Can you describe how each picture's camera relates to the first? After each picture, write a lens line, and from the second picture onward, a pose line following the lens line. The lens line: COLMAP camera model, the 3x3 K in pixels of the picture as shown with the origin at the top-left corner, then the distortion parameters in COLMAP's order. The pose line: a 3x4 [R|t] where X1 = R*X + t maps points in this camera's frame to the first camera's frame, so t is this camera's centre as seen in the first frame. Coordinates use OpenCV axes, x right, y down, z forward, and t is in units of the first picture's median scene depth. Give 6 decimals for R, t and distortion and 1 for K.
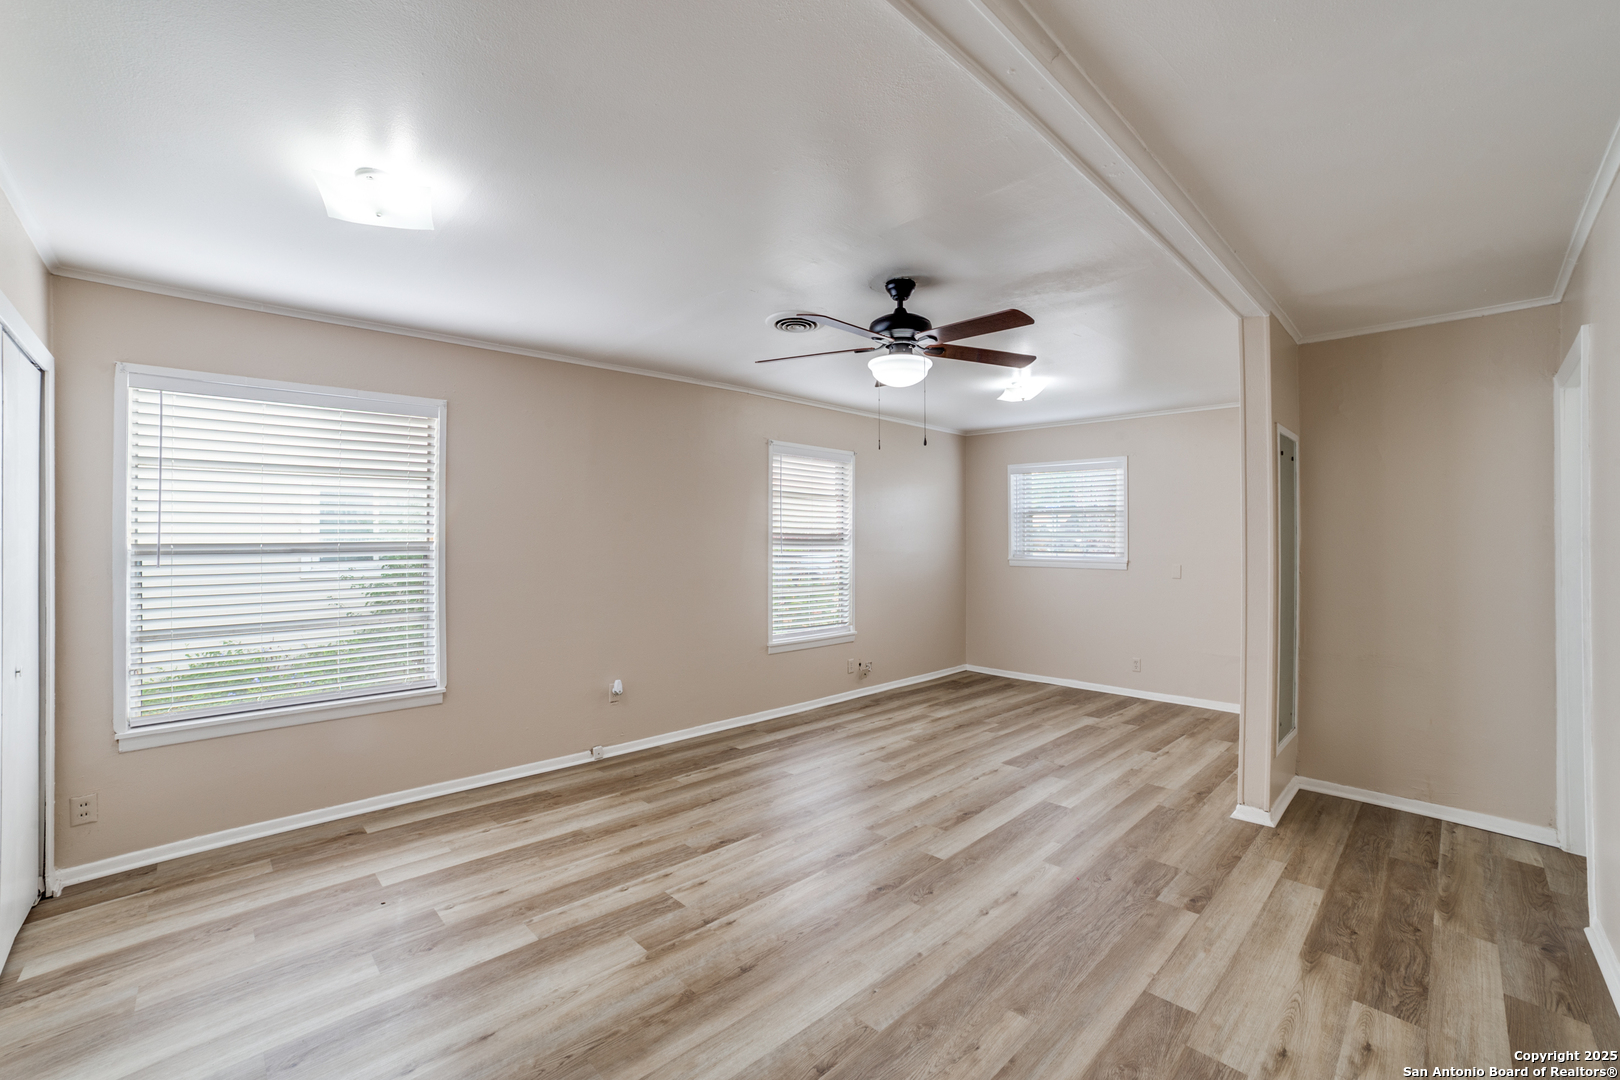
lens RADIAL K [[667.1, 0, 817.6], [0, 667.1, 542.6], [0, 0, 1]] dist [-0.110878, 0.039777]
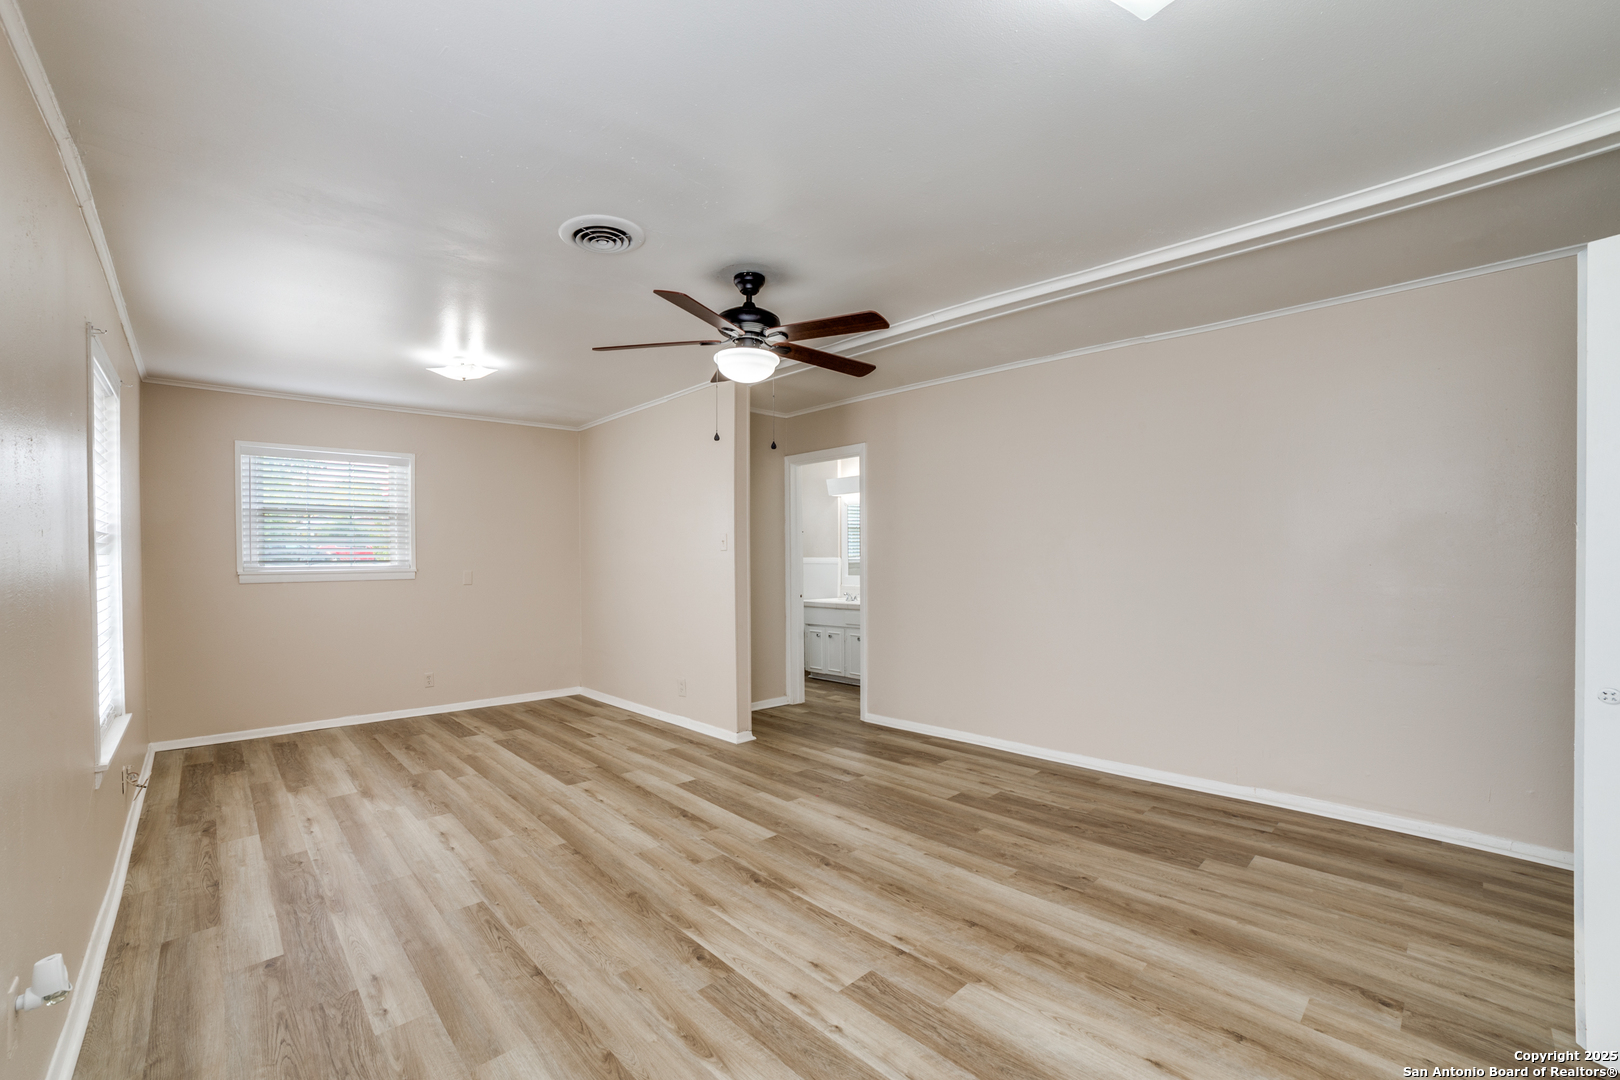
lens RADIAL K [[671.5, 0, 817.6], [0, 671.5, 554.0], [0, 0, 1]] dist [-0.118375, 0.040410]
pose [[0.019813, -0.007838, 0.999773, -0.865386], [0.010598, 0.999915, 0.007629, 0.014090], [-0.999748, 0.010444, 0.019895, 0.874838]]
